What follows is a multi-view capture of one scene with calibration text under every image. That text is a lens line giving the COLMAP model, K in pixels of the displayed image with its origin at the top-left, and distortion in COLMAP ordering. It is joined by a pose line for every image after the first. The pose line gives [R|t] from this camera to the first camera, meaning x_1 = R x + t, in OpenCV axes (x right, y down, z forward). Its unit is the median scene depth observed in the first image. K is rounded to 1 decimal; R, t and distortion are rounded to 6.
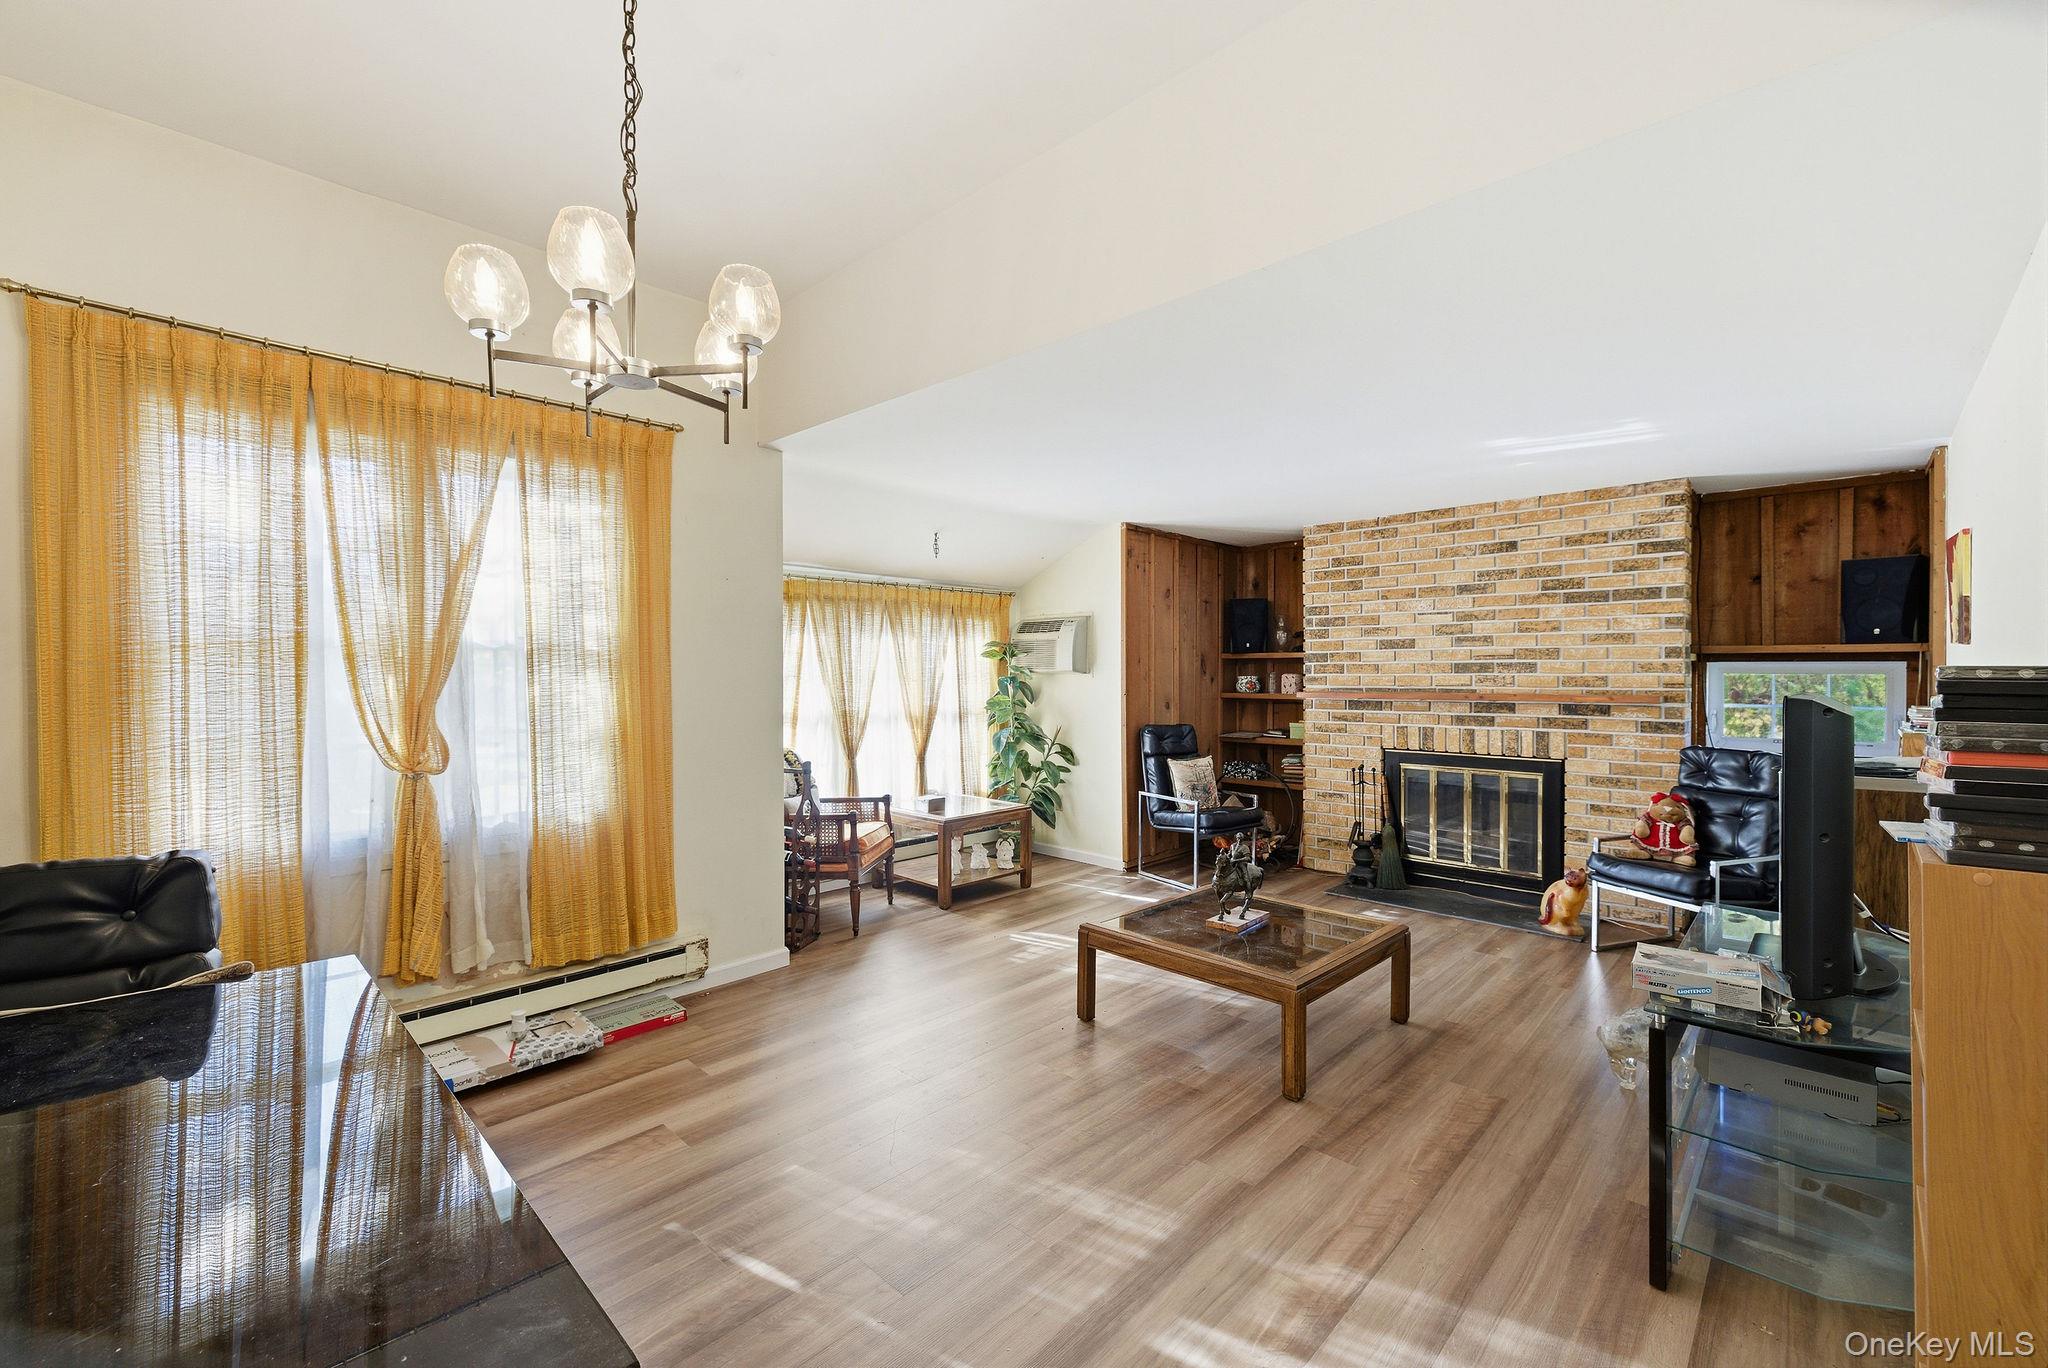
lens RADIAL K [[846.8, 0, 1021.4], [0, 846.8, 680.0], [0, 0, 1]] dist [-0.000347, -0.000286]
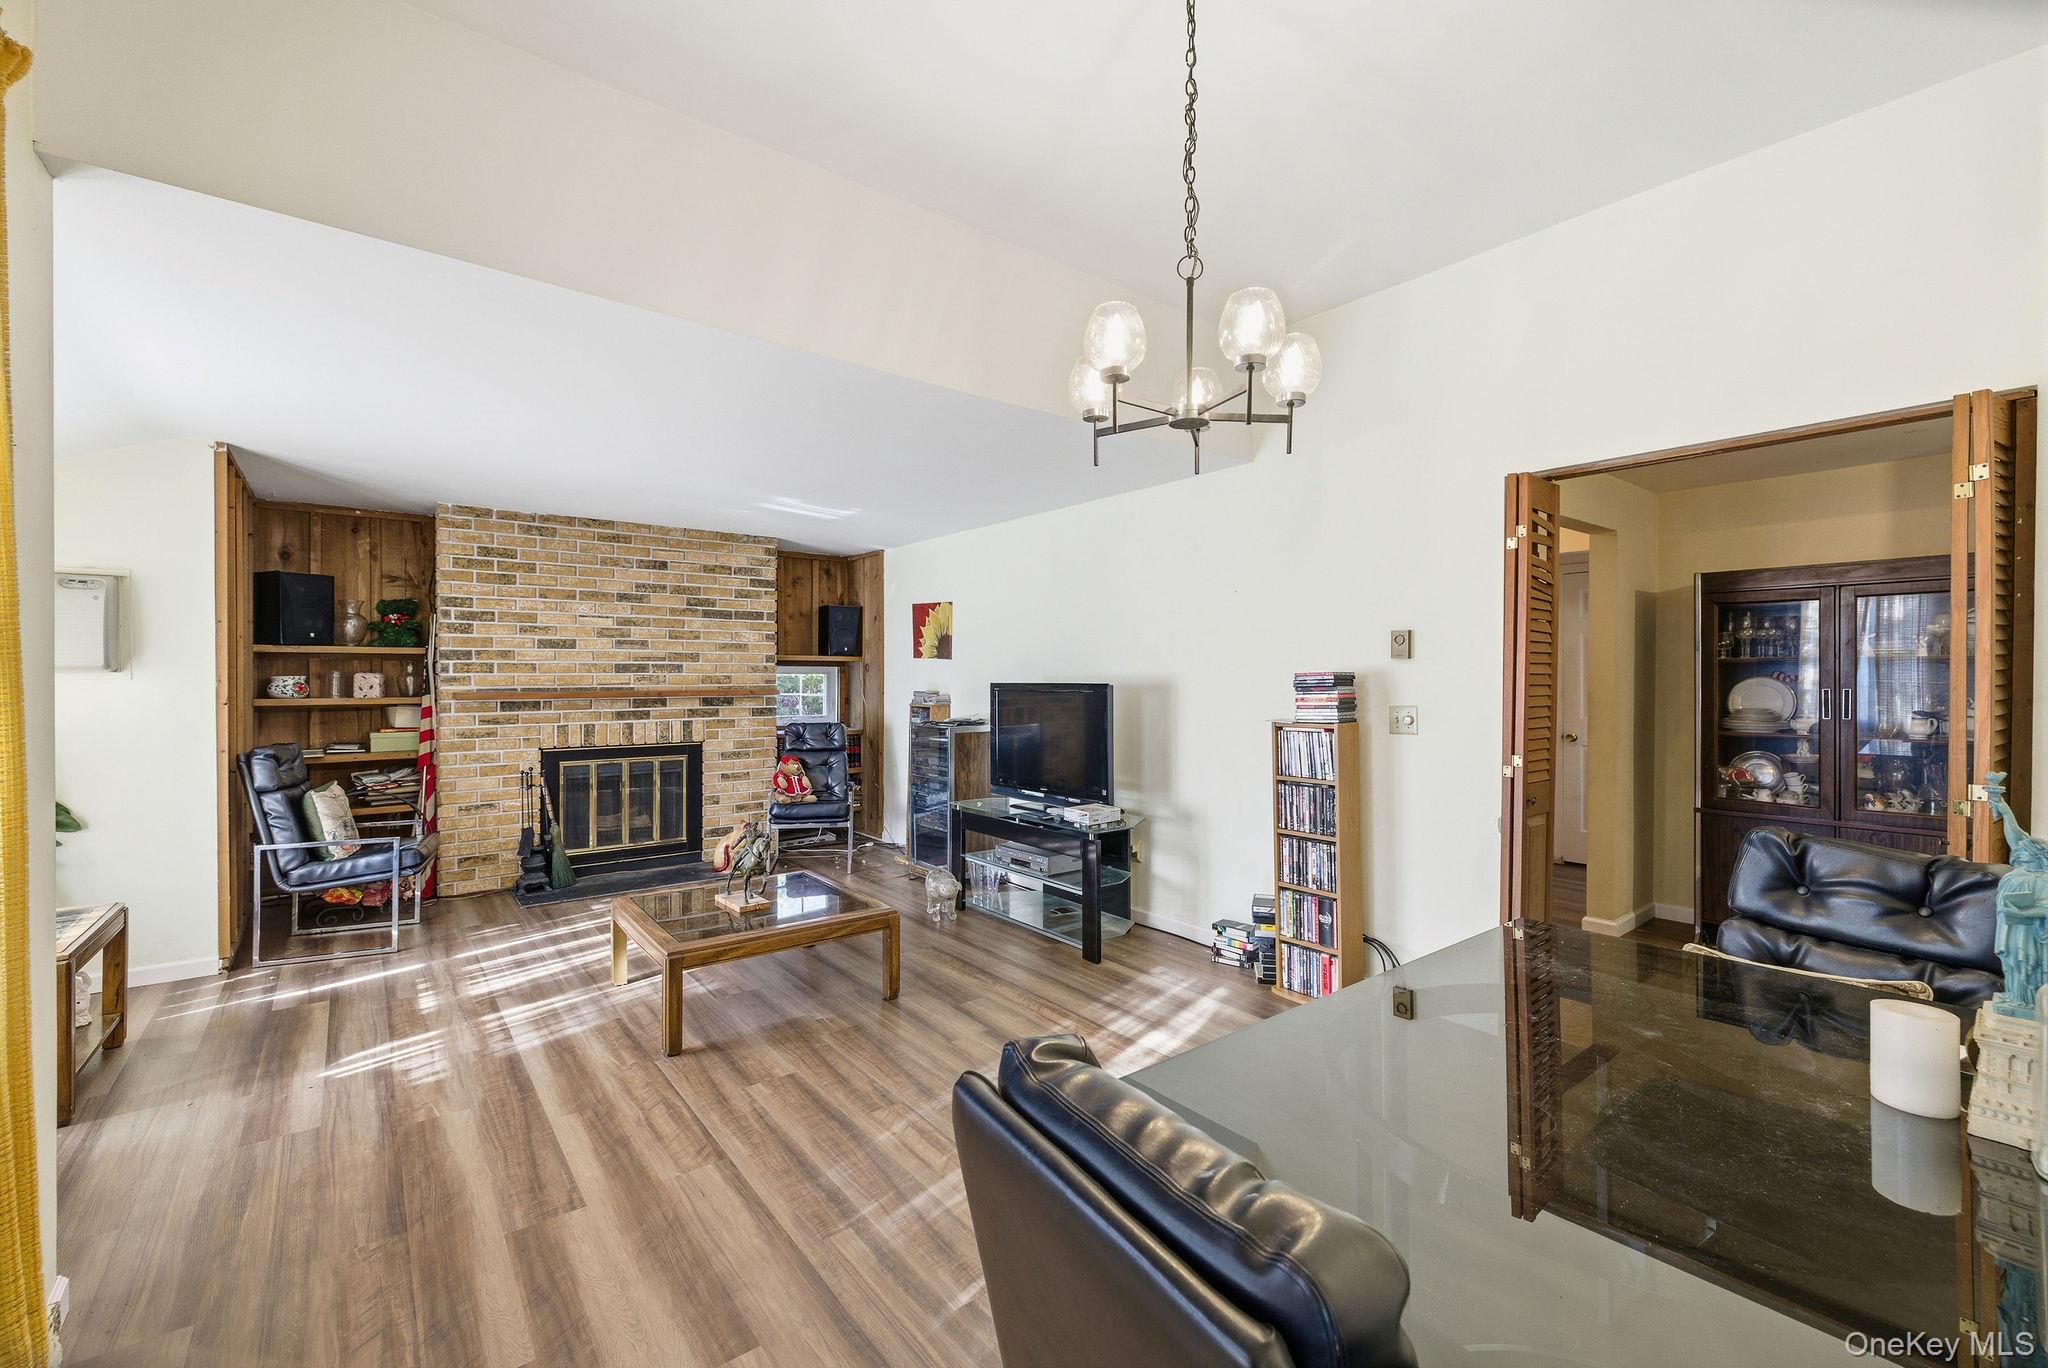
lens RADIAL K [[846.8, 0, 1028.4], [0, 846.8, 678.7], [0, 0, 1]] dist [-0.000347, -0.000286]
pose [[0.129891, -0.003855, 0.991521, -0.507438], [0.006990, 0.999971, 0.002973, -0.000068], [-0.991504, 0.006544, 0.129914, 0.330761]]
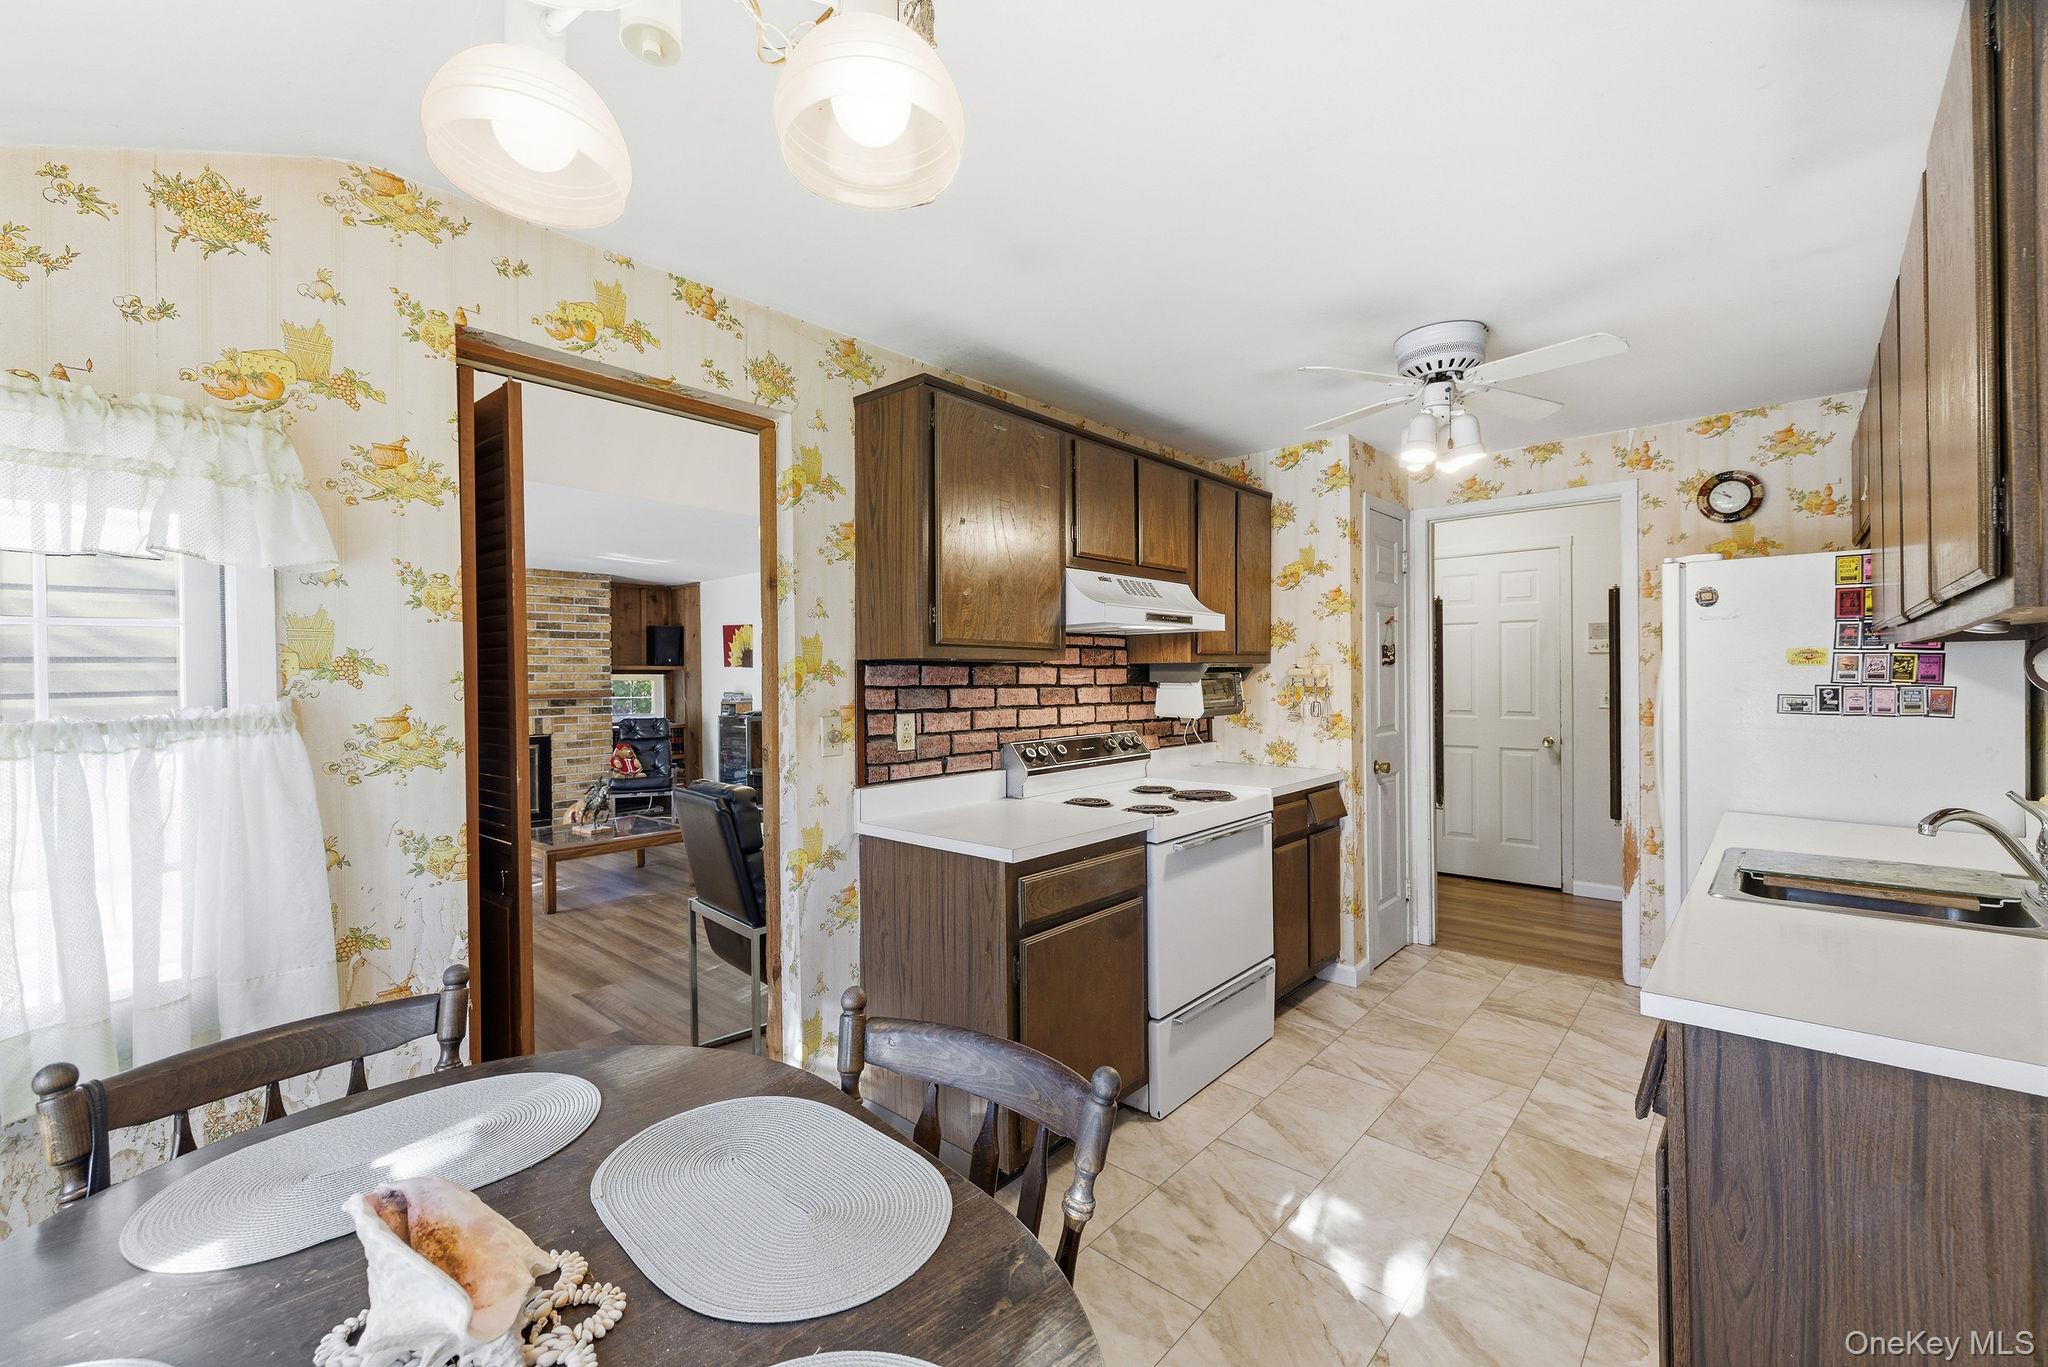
lens RADIAL K [[846.8, 0, 1025.6], [0, 846.8, 675.2], [0, 0, 1]] dist [-0.000347, -0.000286]
pose [[-0.040038, 0.002076, 0.999196, -0.943581], [0.021420, 0.999770, -0.001219, 0.002384], [-0.998969, 0.021354, -0.040073, 0.145754]]
